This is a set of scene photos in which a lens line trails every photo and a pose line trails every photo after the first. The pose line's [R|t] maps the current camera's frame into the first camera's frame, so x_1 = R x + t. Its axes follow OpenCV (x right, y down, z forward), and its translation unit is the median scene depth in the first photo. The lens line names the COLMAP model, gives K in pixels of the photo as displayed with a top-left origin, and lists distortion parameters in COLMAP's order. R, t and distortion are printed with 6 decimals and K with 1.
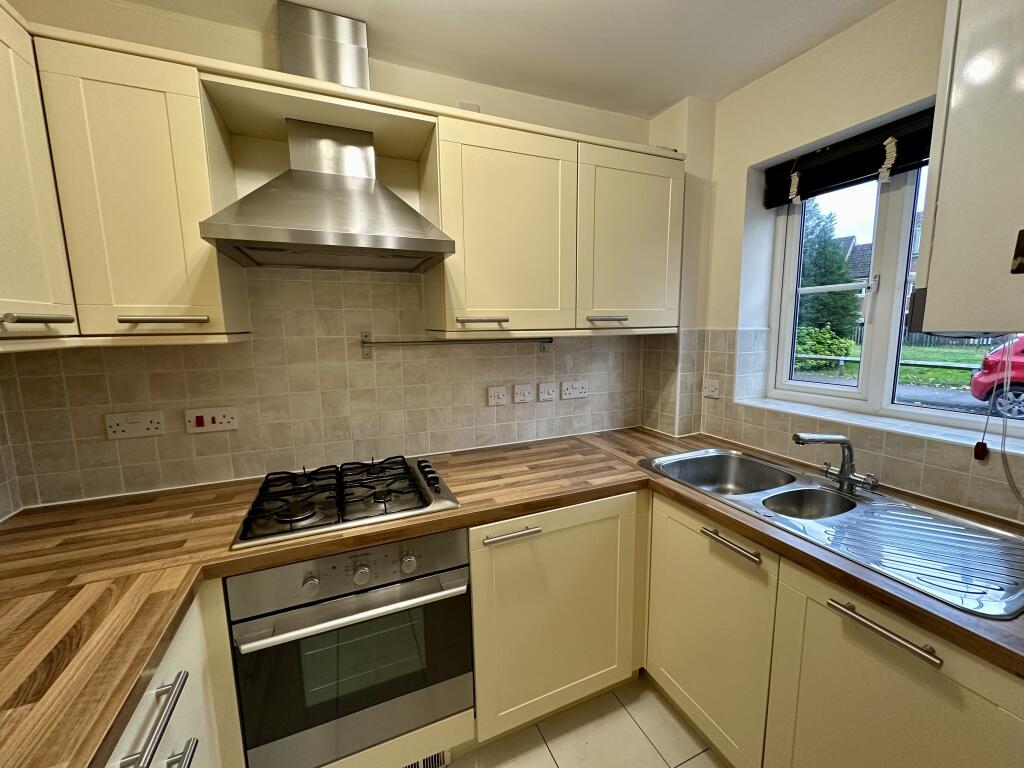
lens RADIAL K [[407.8, 0, 514.4], [0, 407.8, 382.9], [0, 0, 1]] dist [-0.003318, -0.000094]
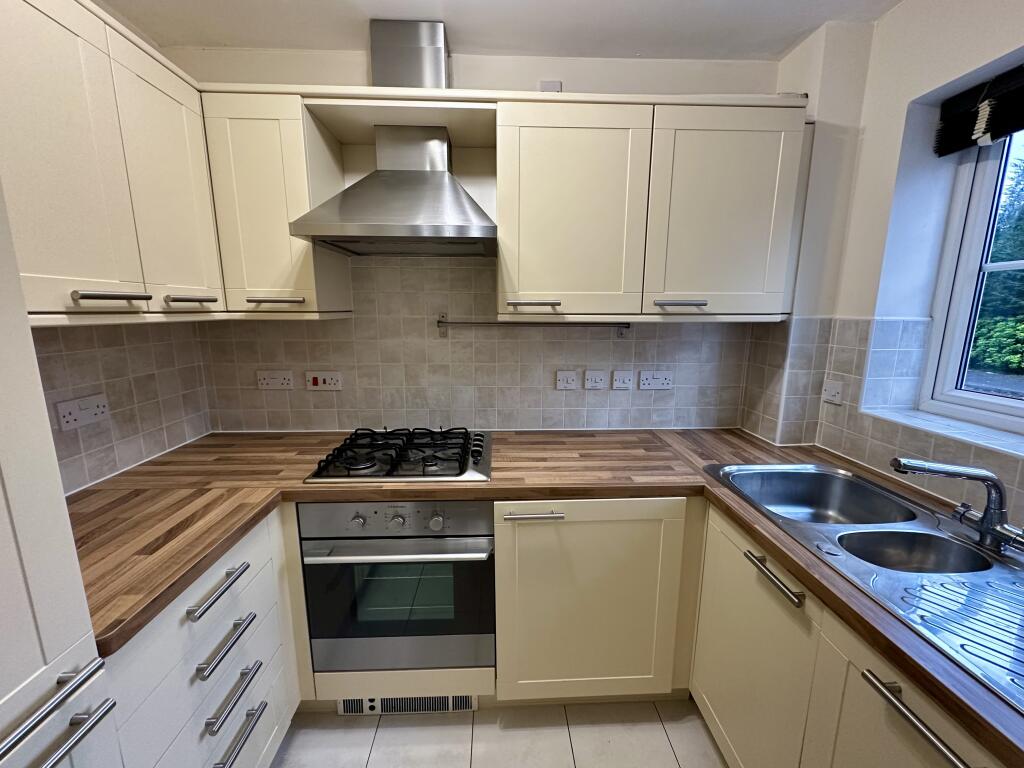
lens RADIAL K [[407.8, 0, 512.9], [0, 407.8, 383.5], [0, 0, 1]] dist [-0.003318, -0.000094]
pose [[0.933951, 0.080187, -0.348291, 0.245758], [-0.064808, 0.996347, 0.055605, -0.009289], [0.351477, -0.029360, 0.935736, 0.032977]]
